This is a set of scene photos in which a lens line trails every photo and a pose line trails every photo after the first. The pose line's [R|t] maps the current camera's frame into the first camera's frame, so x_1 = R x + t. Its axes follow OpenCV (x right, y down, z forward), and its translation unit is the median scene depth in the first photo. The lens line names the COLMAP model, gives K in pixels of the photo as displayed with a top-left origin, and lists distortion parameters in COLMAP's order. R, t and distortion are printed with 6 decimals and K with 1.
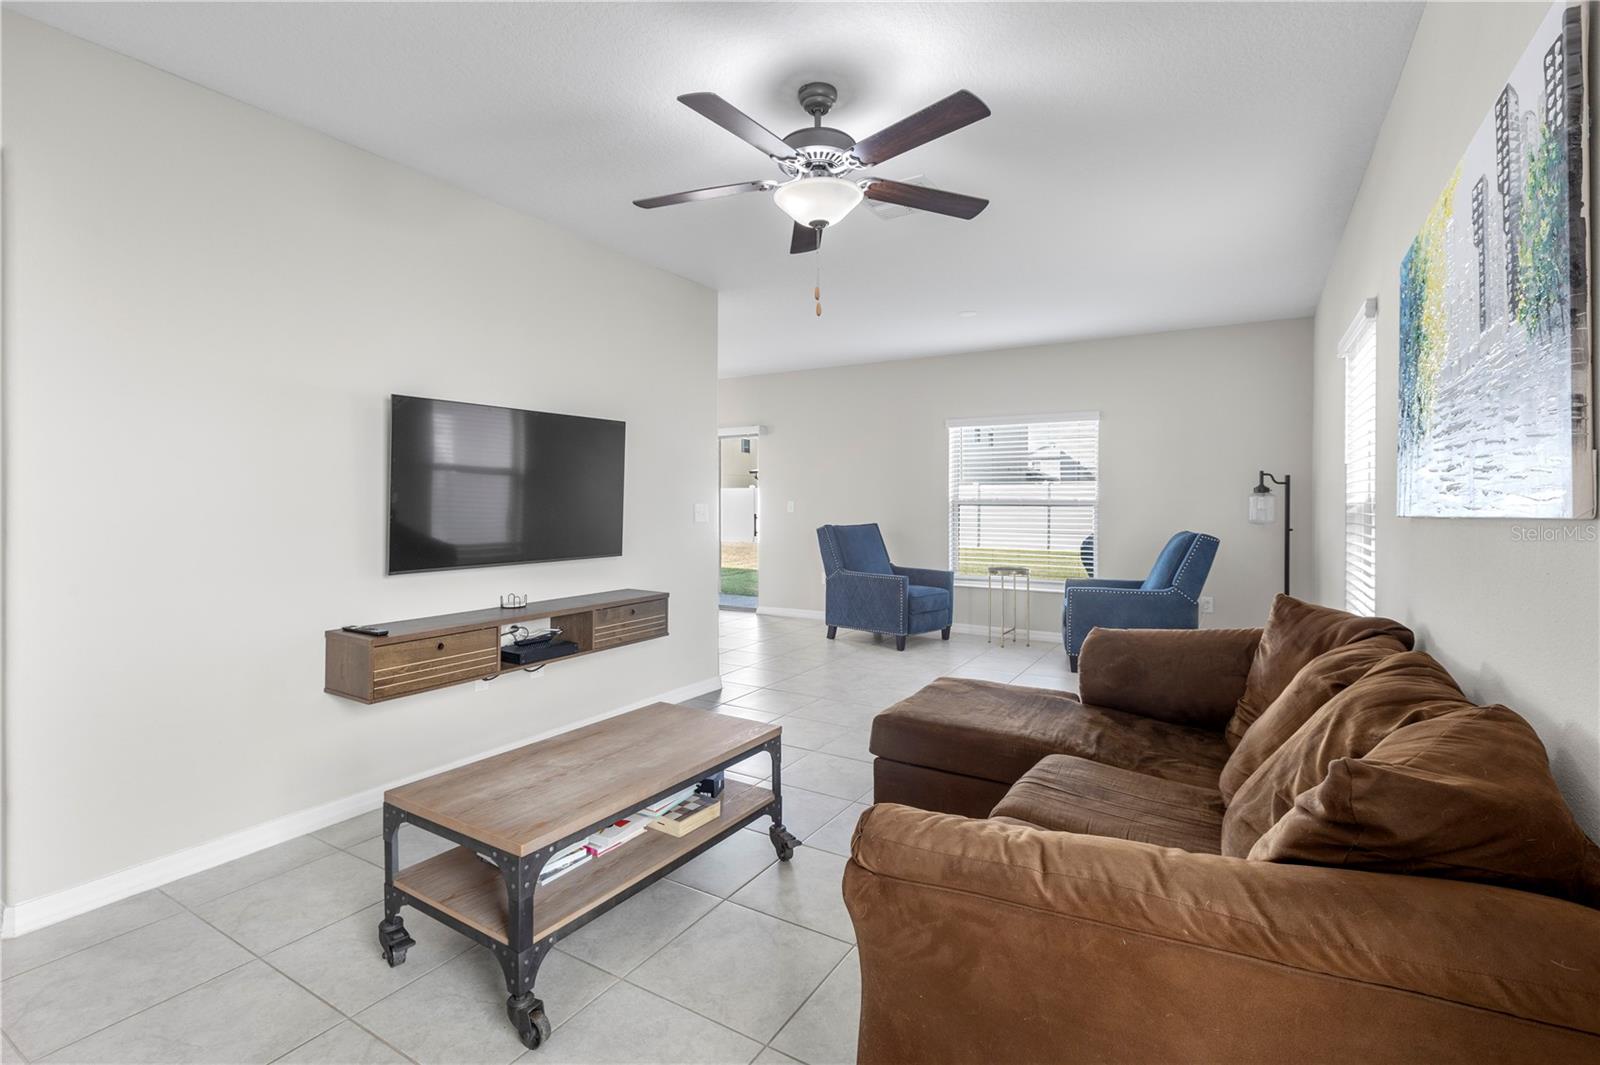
lens RADIAL K [[722.7, 0, 773.9], [0, 722.7, 504.2], [0, 0, 1]] dist [-0.002903, 0.000085]
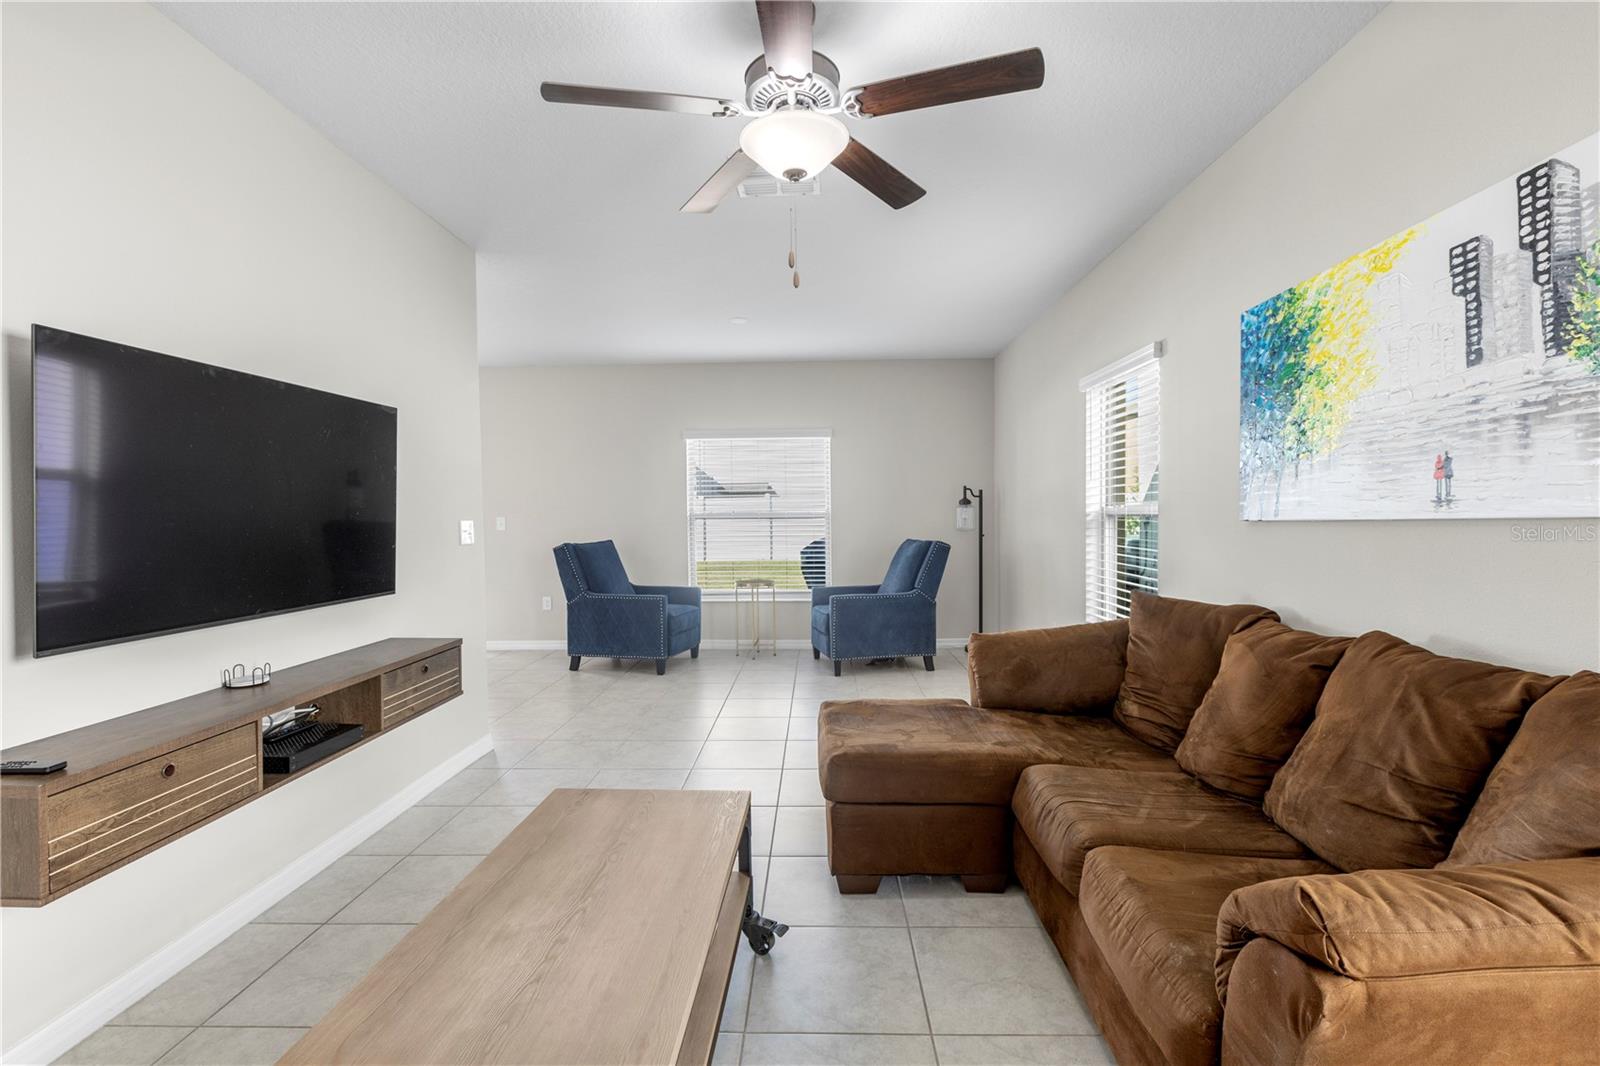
lens RADIAL K [[722.7, 0, 812.2], [0, 722.7, 535.8], [0, 0, 1]] dist [-0.002903, 0.000085]
pose [[0.865963, -0.024442, 0.499510, -0.130157], [0.012523, 0.999552, 0.027199, -0.000258], [-0.499951, -0.017298, 0.865881, 0.106305]]
